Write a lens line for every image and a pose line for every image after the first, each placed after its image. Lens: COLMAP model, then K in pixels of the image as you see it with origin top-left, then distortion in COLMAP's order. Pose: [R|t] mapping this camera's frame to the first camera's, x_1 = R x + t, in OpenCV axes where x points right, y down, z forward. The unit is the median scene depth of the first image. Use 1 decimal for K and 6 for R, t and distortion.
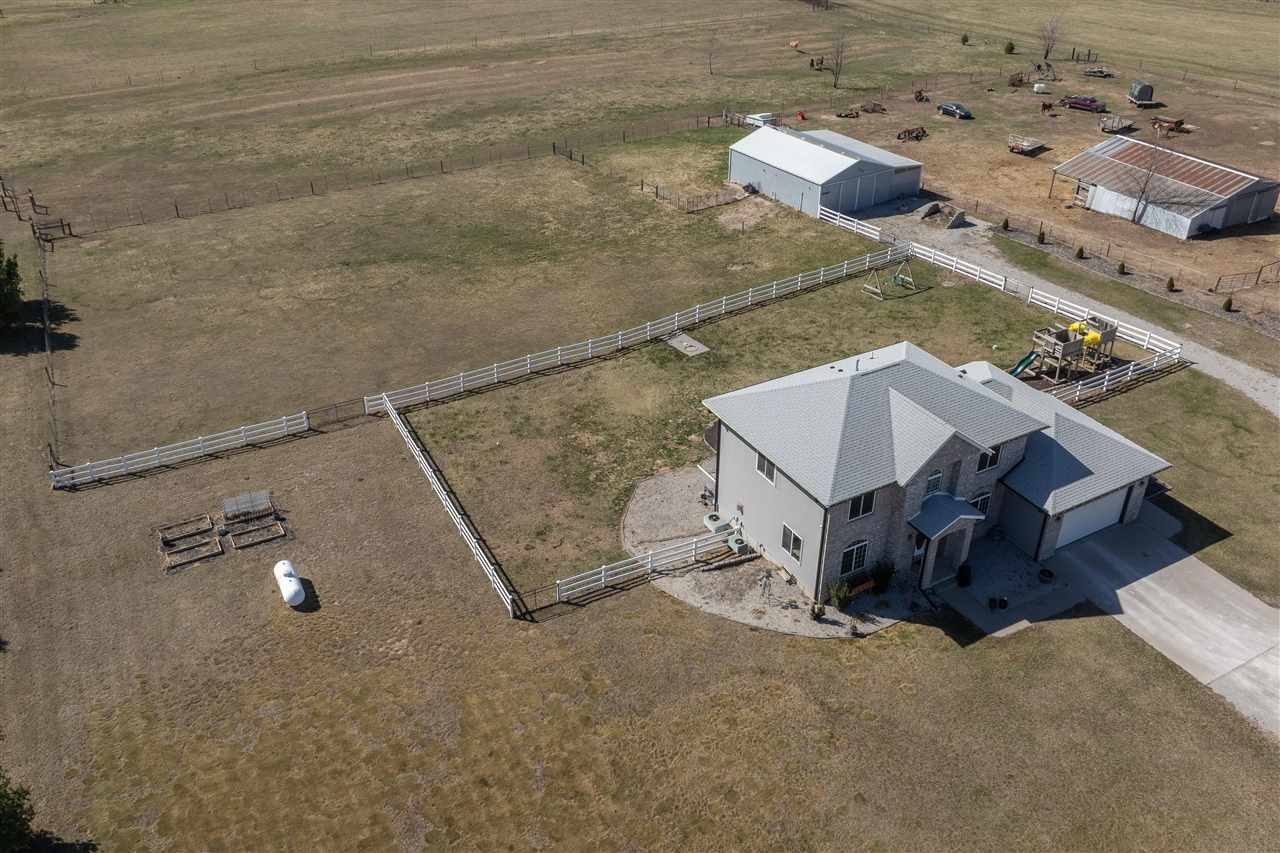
lens RADIAL K [[1042.7, 0, 621.0], [0, 1042.7, 429.0], [0, 0, 1]] dist [-0.035142, -0.000679]
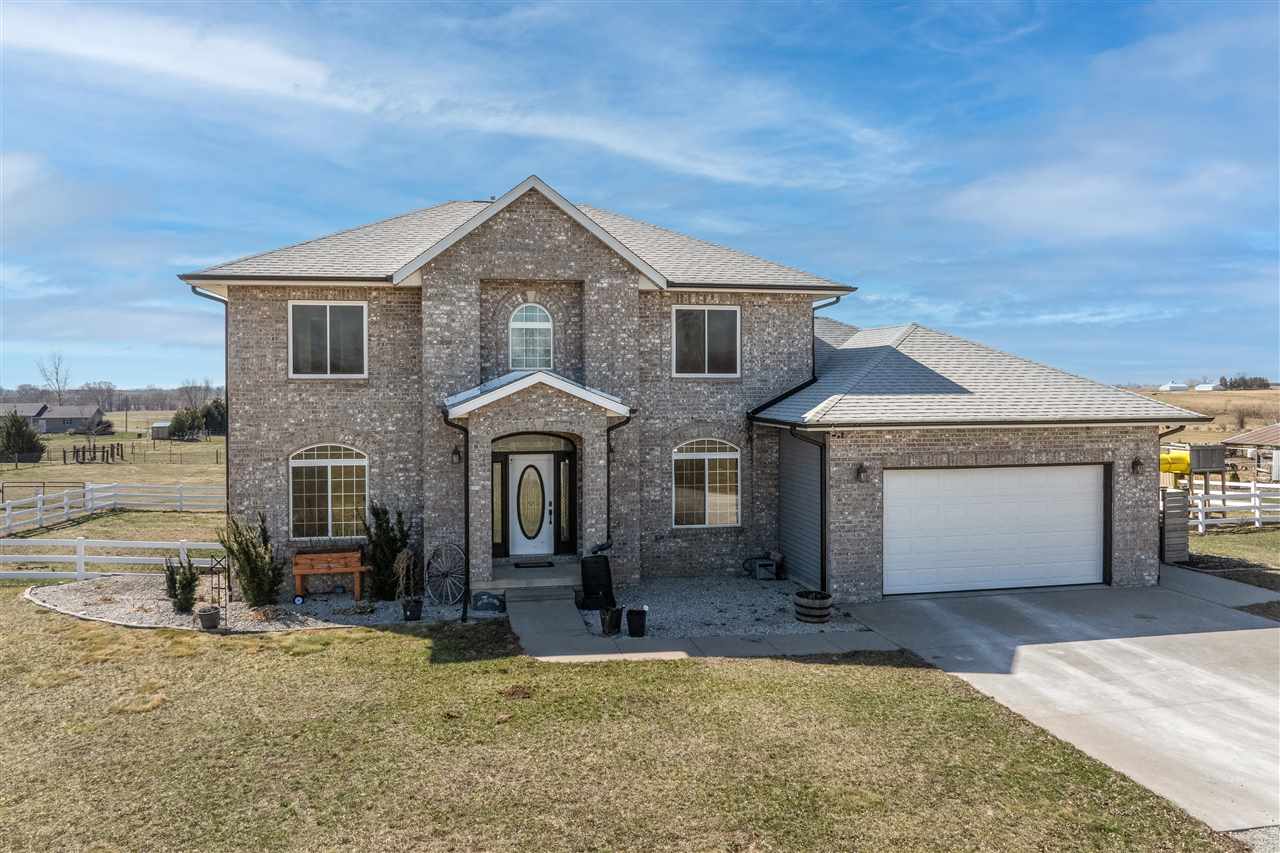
lens RADIAL K [[962.9, 0, 644.6], [0, 962.9, 386.8], [0, 0, 1]] dist [-0.039277, 0.002199]
pose [[0.956245, 0.007562, -0.292470, 0.239012], [-0.162396, 0.845244, -0.509107, 0.136973], [0.243359, 0.534327, 0.809488, 0.353572]]
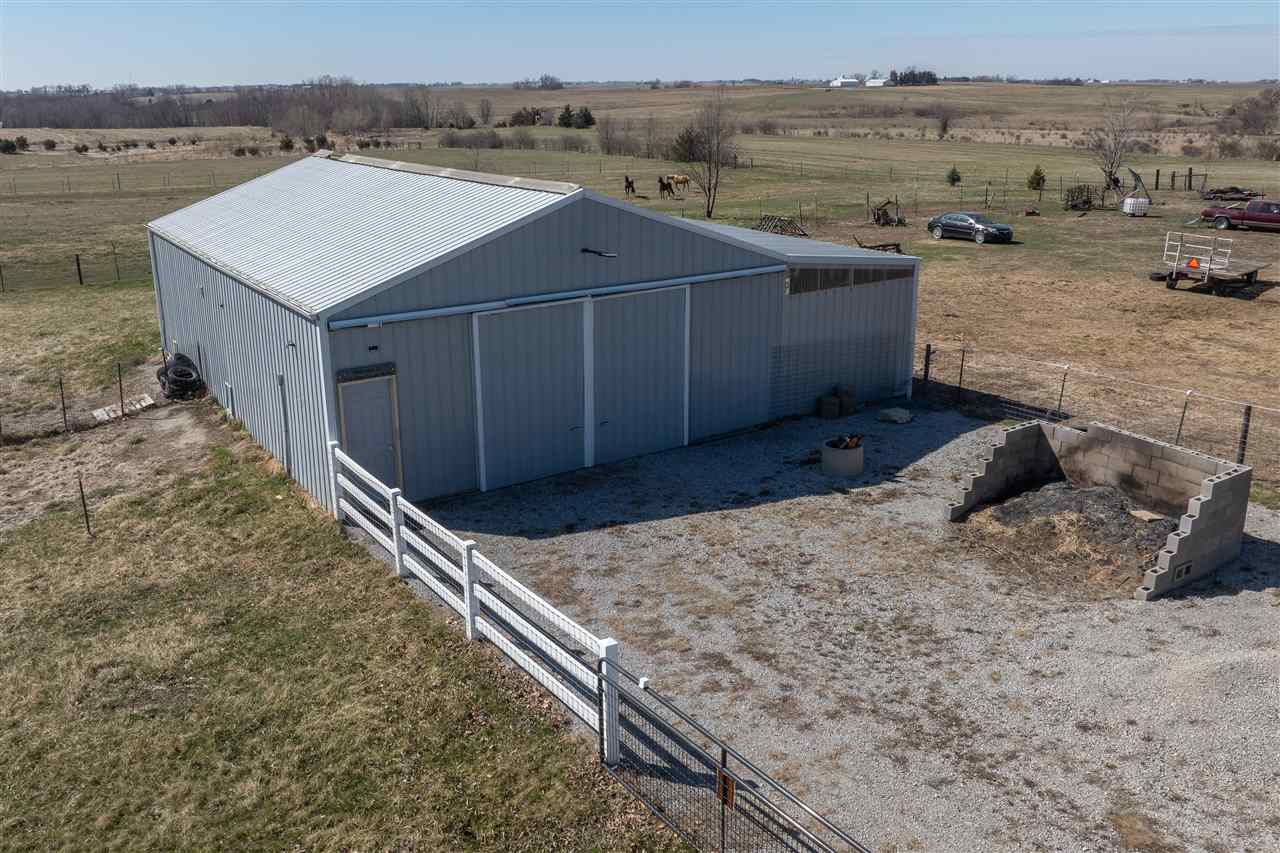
lens RADIAL K [[1042.7, 0, 621.0], [0, 1042.7, 429.0], [0, 0, 1]] dist [-0.035142, -0.000679]
pose [[0.999742, -0.003119, 0.022518, 0.240016], [0.008417, 0.970931, -0.239213, -0.182076], [-0.021117, 0.239341, 0.970706, 0.860597]]
